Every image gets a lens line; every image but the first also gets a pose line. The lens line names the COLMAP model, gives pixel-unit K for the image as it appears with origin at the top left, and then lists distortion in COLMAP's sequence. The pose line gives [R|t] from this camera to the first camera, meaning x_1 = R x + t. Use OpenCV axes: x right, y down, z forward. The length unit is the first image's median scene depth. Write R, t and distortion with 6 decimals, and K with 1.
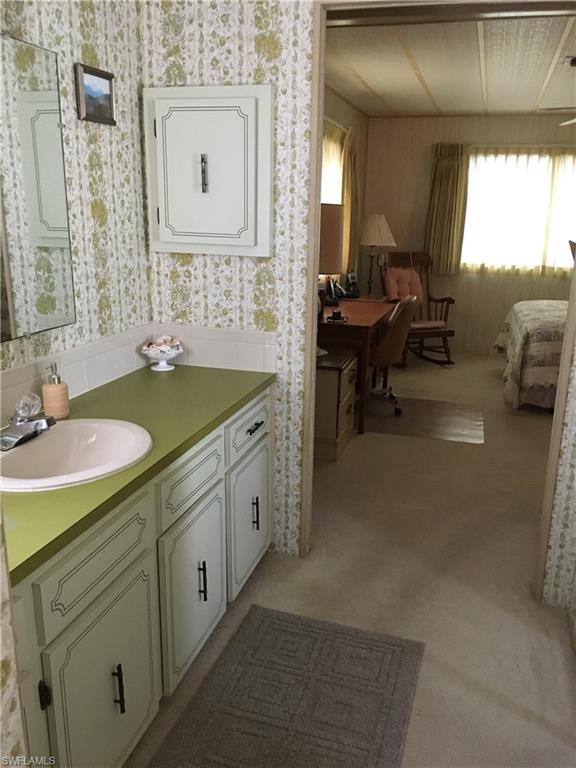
lens RADIAL K [[656.1, 0, 288.8], [0, 656.1, 385.1], [0, 0, 1]] dist [0.082414, -0.113375]
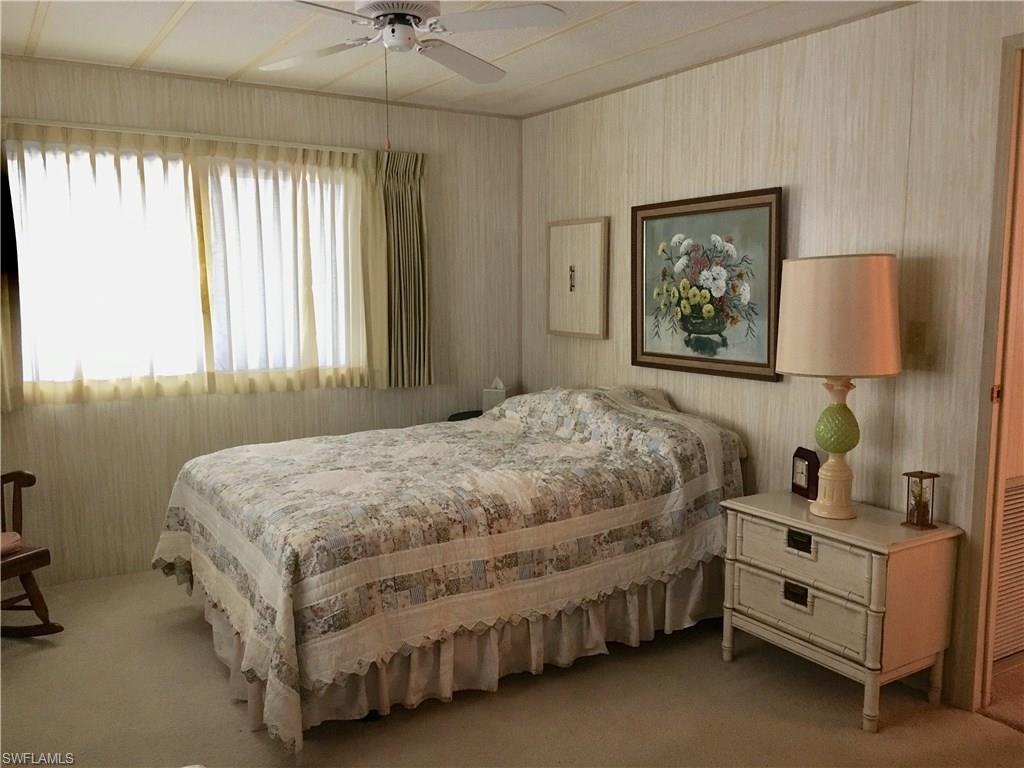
lens RADIAL K [[874.8, 0, 511.9], [0, 874.8, 382.9], [0, 0, 1]] dist [0.082414, -0.113375]
pose [[0.673033, -0.112876, 0.730948, 0.054908], [0.209402, 0.976929, -0.041948, -0.100368], [-0.709350, 0.181295, 0.681142, 0.405236]]
